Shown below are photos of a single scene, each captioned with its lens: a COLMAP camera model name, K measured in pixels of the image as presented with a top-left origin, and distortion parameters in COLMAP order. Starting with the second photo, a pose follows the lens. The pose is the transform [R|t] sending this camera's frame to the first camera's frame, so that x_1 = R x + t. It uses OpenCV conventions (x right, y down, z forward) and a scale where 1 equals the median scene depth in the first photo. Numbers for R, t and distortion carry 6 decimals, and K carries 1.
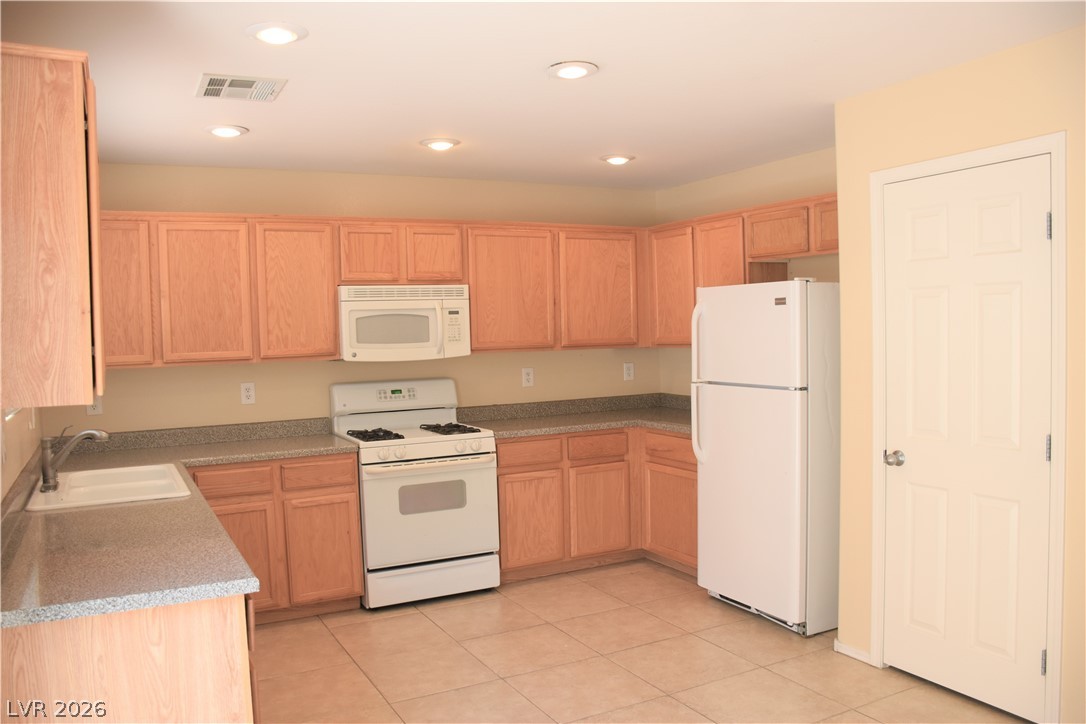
lens RADIAL K [[846.0, 0, 539.7], [0, 846.0, 371.2], [0, 0, 1]] dist [-0.129019, 0.064501]
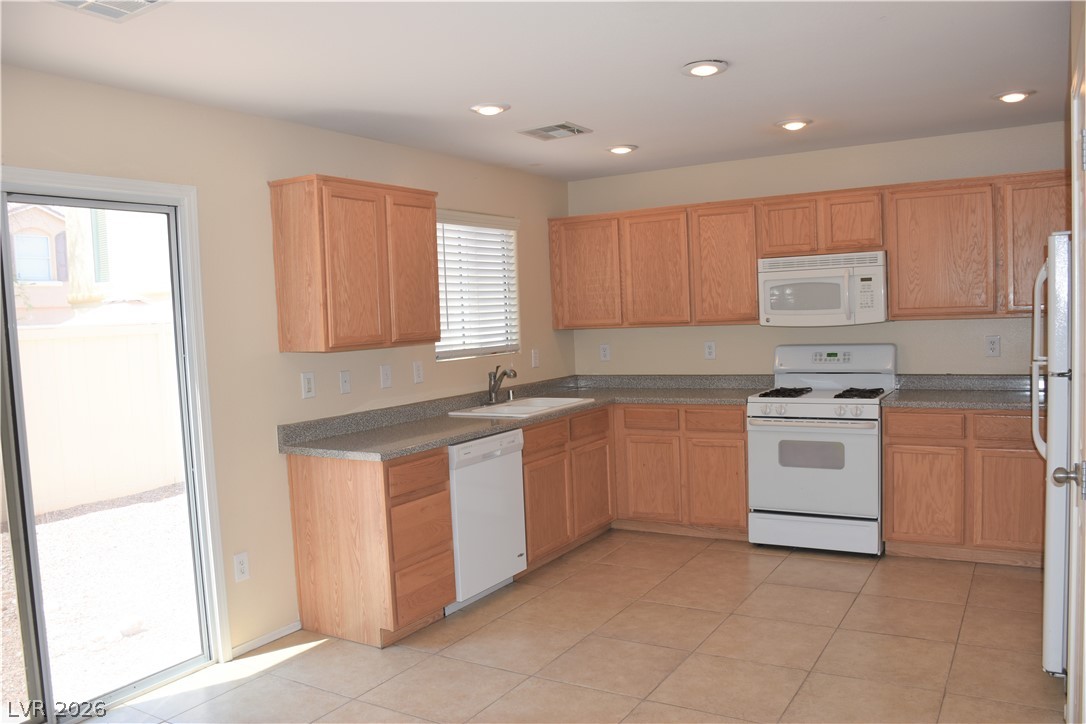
lens RADIAL K [[846.0, 0, 537.4], [0, 846.0, 359.0], [0, 0, 1]] dist [-0.129019, 0.064501]
pose [[0.521345, 0.053462, -0.851670, 0.577418], [-0.014622, 0.998449, 0.053725, -0.023077], [0.853221, -0.015556, 0.521318, 0.150951]]
